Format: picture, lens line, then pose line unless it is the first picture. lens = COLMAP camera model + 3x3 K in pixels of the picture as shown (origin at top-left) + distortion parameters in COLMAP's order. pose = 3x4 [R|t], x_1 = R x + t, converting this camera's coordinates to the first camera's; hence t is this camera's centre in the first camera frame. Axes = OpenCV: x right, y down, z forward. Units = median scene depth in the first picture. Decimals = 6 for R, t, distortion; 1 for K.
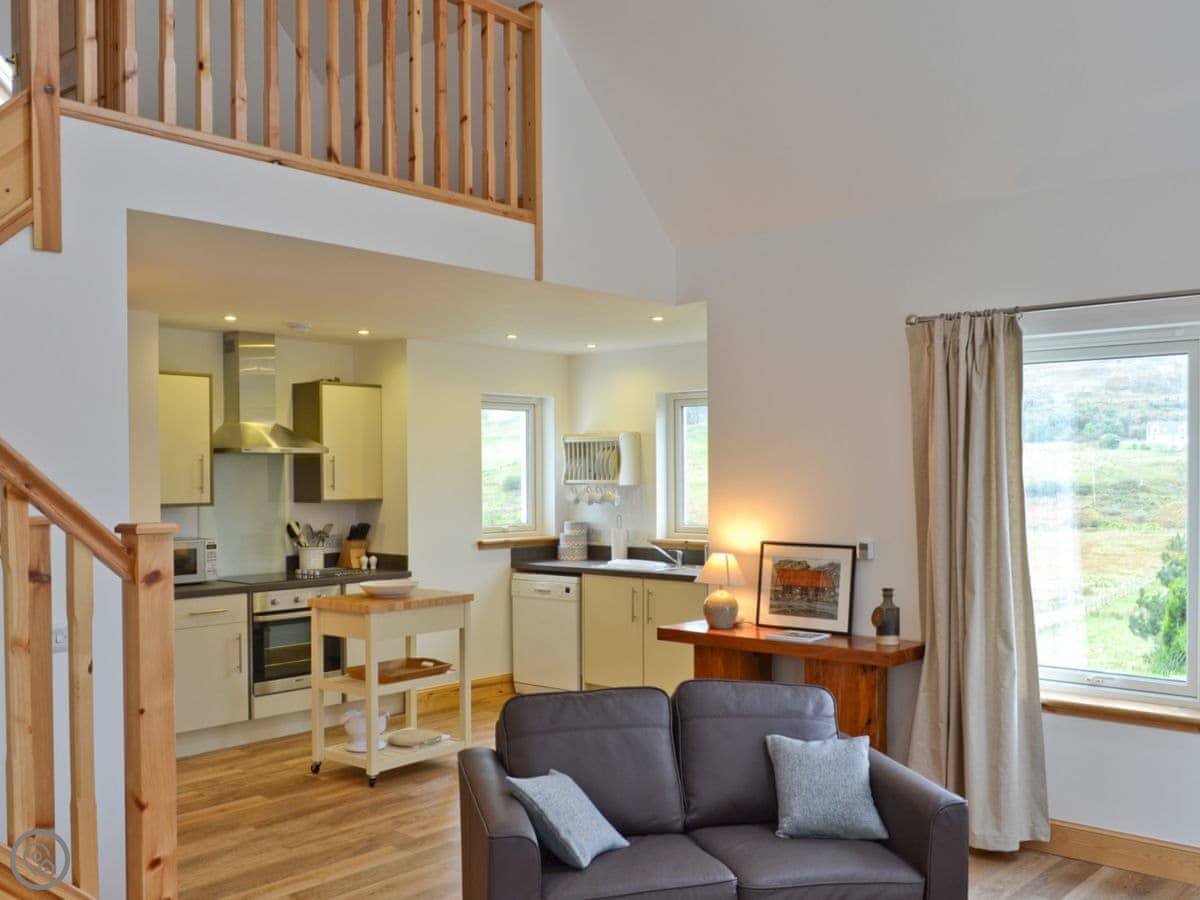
lens RADIAL K [[1198.0, 0, 593.3], [0, 1198.0, 493.7], [0, 0, 1]] dist [-0.004404, 0.009791]
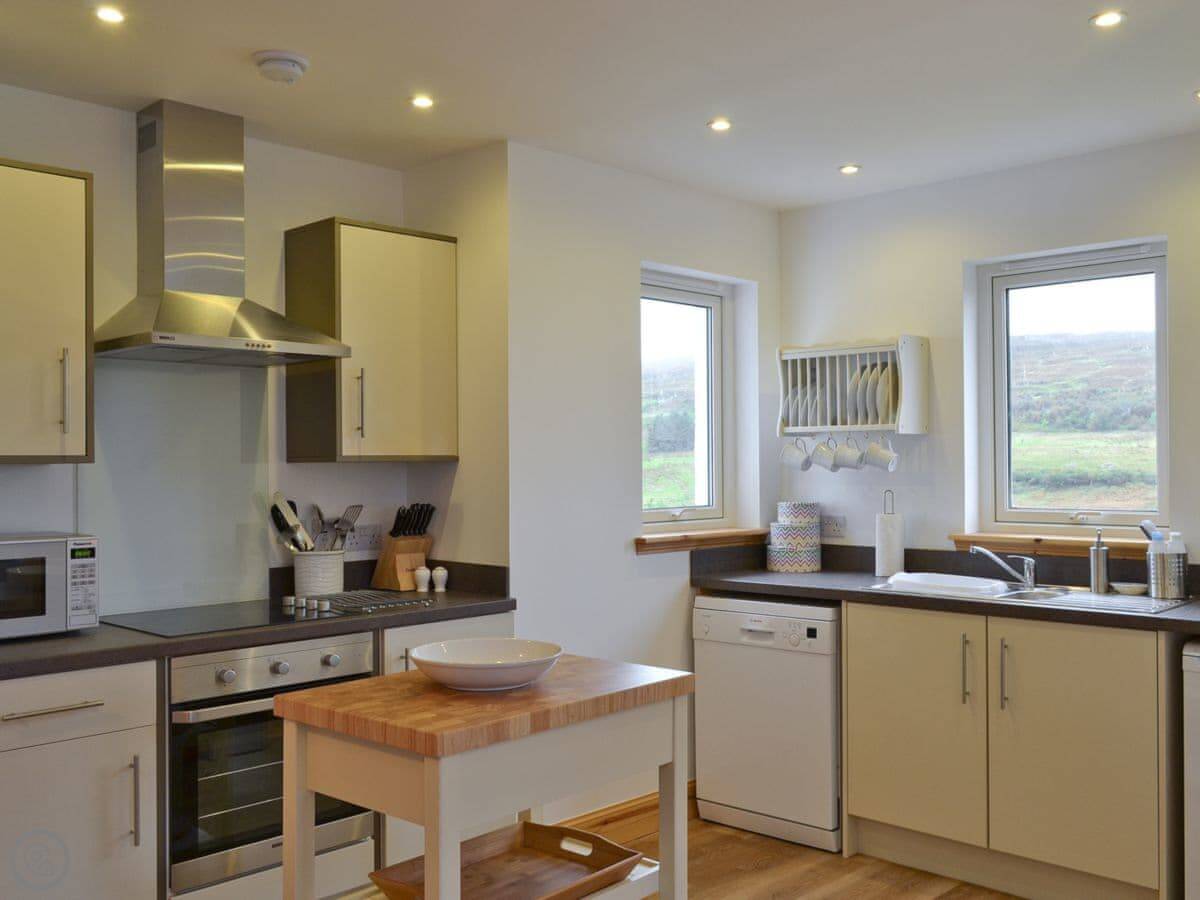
lens RADIAL K [[1171.4, 0, 600.0], [0, 1171.4, 450.0], [0, 0, 1]] dist [0.000418, 0.004478]
pose [[0.999237, -0.001659, -0.039018, -0.094718], [0.000512, 0.999568, -0.029388, 0.016384], [0.039050, 0.029346, 0.998806, 0.494921]]
